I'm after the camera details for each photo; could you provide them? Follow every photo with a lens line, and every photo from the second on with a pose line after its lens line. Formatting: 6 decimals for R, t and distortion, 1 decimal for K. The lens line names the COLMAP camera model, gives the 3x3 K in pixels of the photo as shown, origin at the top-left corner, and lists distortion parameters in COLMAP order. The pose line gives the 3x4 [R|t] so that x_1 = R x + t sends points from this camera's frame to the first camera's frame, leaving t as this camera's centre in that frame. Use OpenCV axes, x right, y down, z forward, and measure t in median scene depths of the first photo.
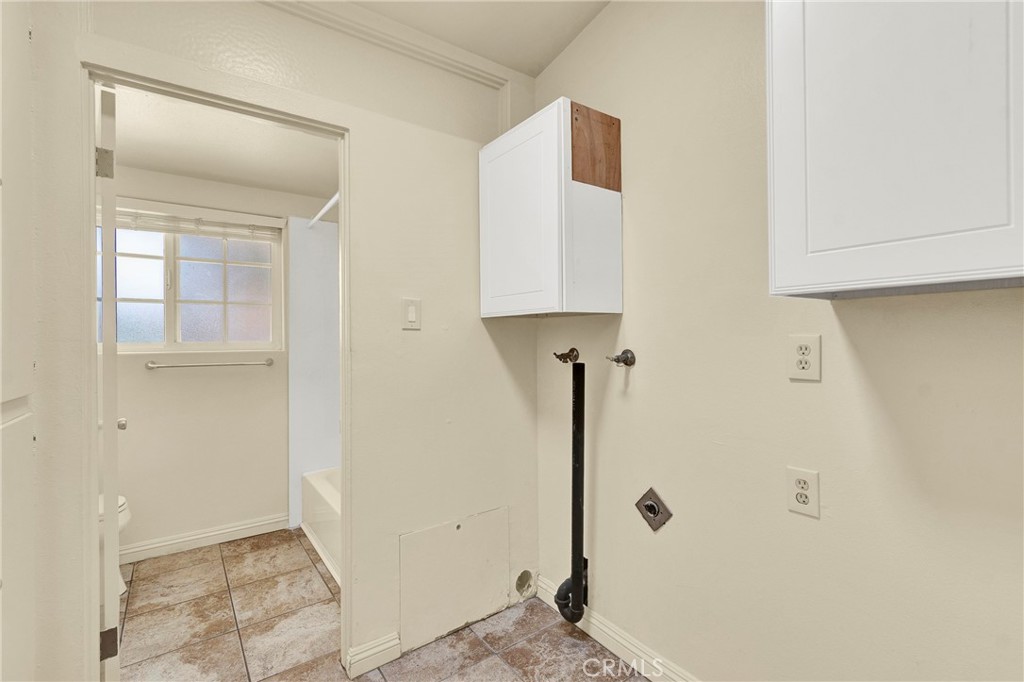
lens RADIAL K [[455.6, 0, 515.6], [0, 455.6, 337.3], [0, 0, 1]] dist [0.000121, -0.001432]
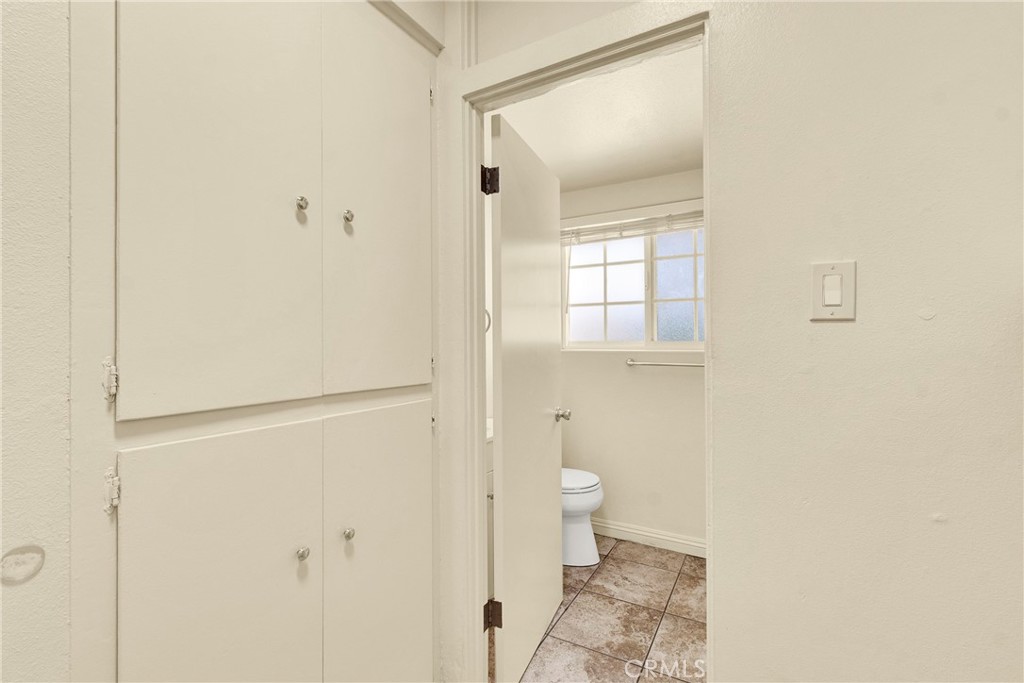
lens RADIAL K [[455.6, 0, 515.6], [0, 455.6, 337.8], [0, 0, 1]] dist [0.000121, -0.001432]
pose [[0.407907, 0.000144, -0.913024, 0.078219], [0.004955, 0.999985, 0.002372, -0.000041], [0.913010, -0.005492, 0.407900, 0.345053]]
